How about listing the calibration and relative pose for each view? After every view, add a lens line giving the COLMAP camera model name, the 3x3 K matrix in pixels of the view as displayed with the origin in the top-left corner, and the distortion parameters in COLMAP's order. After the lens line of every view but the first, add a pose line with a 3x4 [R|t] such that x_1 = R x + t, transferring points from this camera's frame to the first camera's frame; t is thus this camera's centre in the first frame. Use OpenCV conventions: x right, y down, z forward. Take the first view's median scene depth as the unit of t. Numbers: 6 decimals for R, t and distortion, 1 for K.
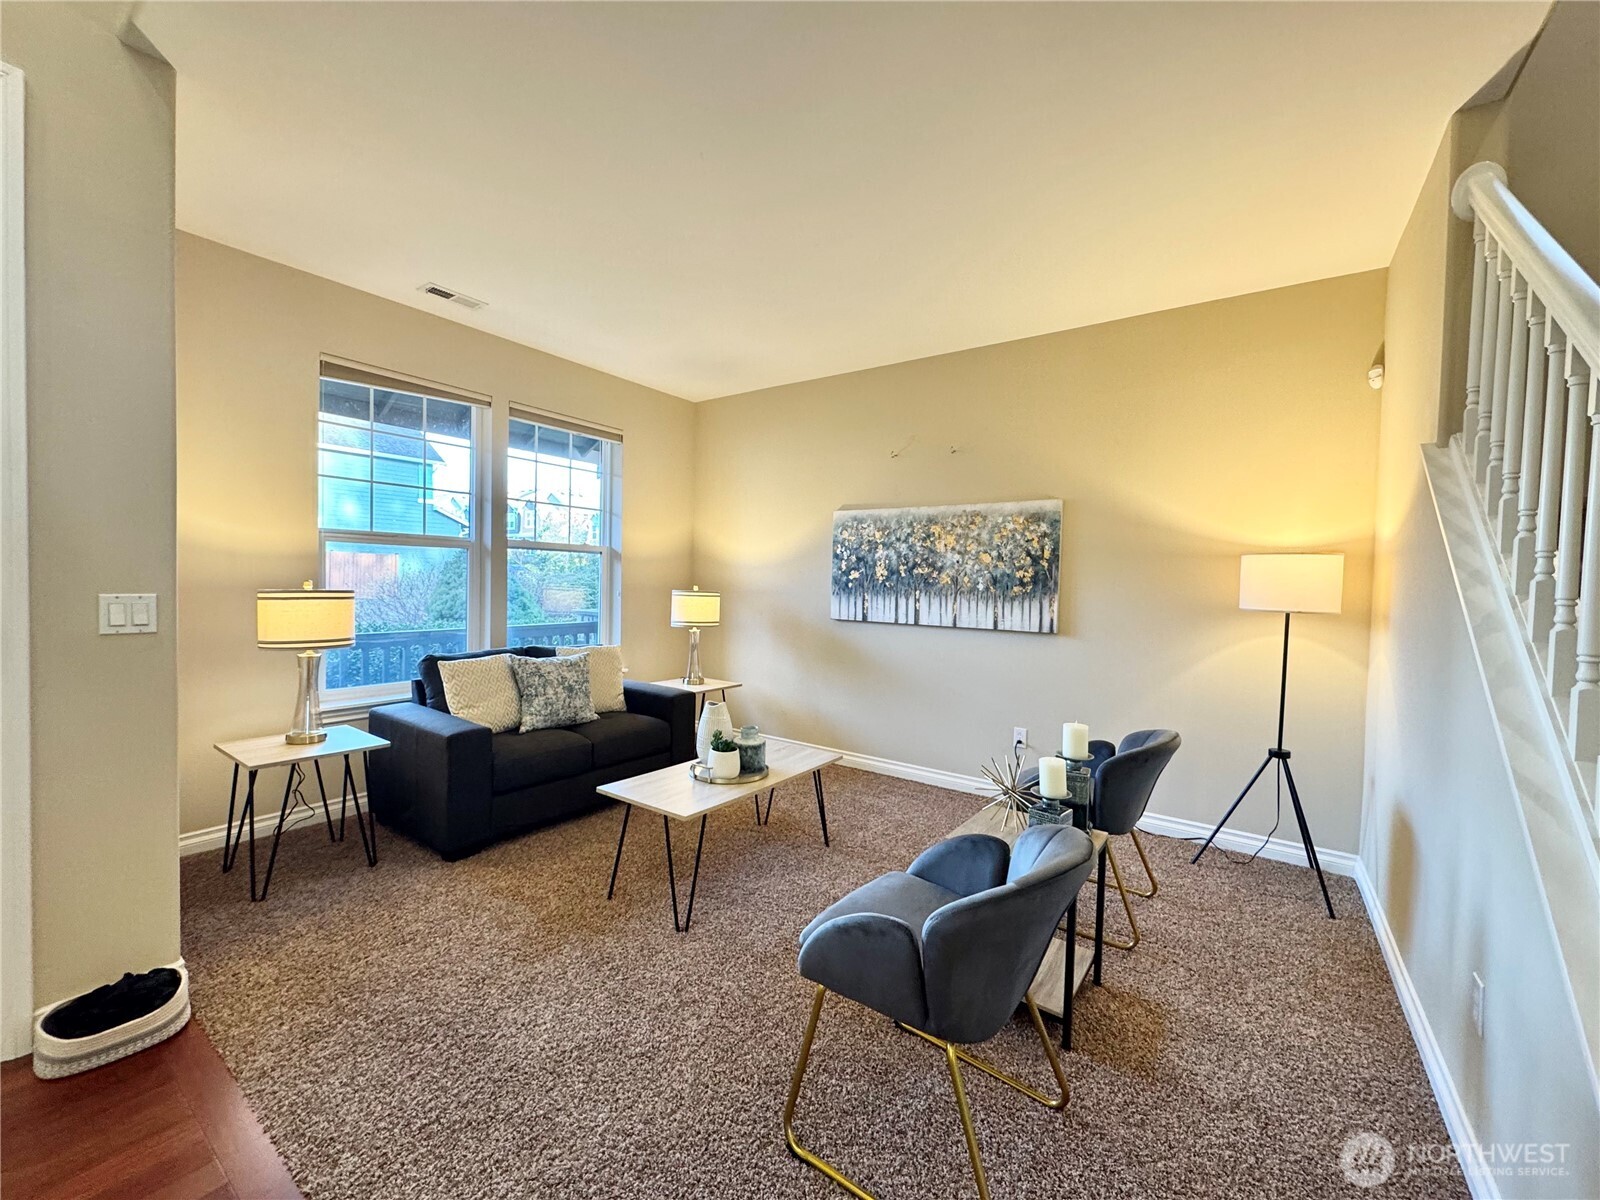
lens RADIAL K [[641.1, 0, 799.1], [0, 641.1, 601.1], [0, 0, 1]] dist [-0.002162, 0.000865]
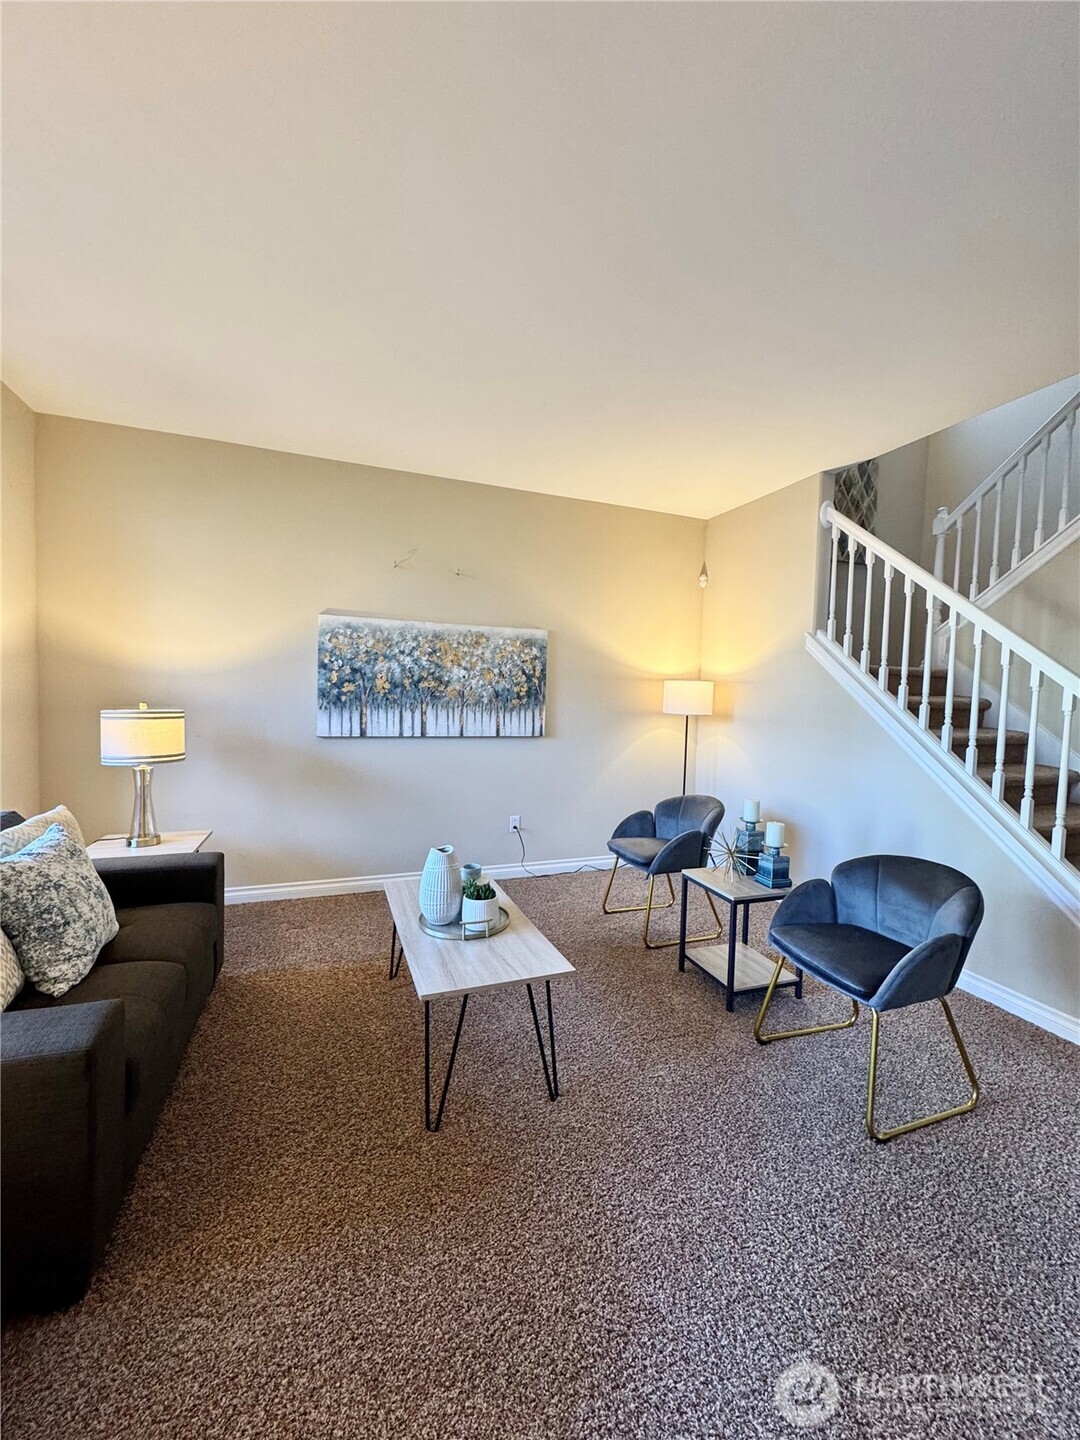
lens RADIAL K [[577.0, 0, 542.8], [0, 577.0, 722.4], [0, 0, 1]] dist [-0.002162, 0.000865]
pose [[0.550929, -0.052474, 0.832901, -0.507686], [0.013044, 0.998441, 0.054276, -0.035844], [-0.834450, -0.019038, 0.550754, 0.347427]]
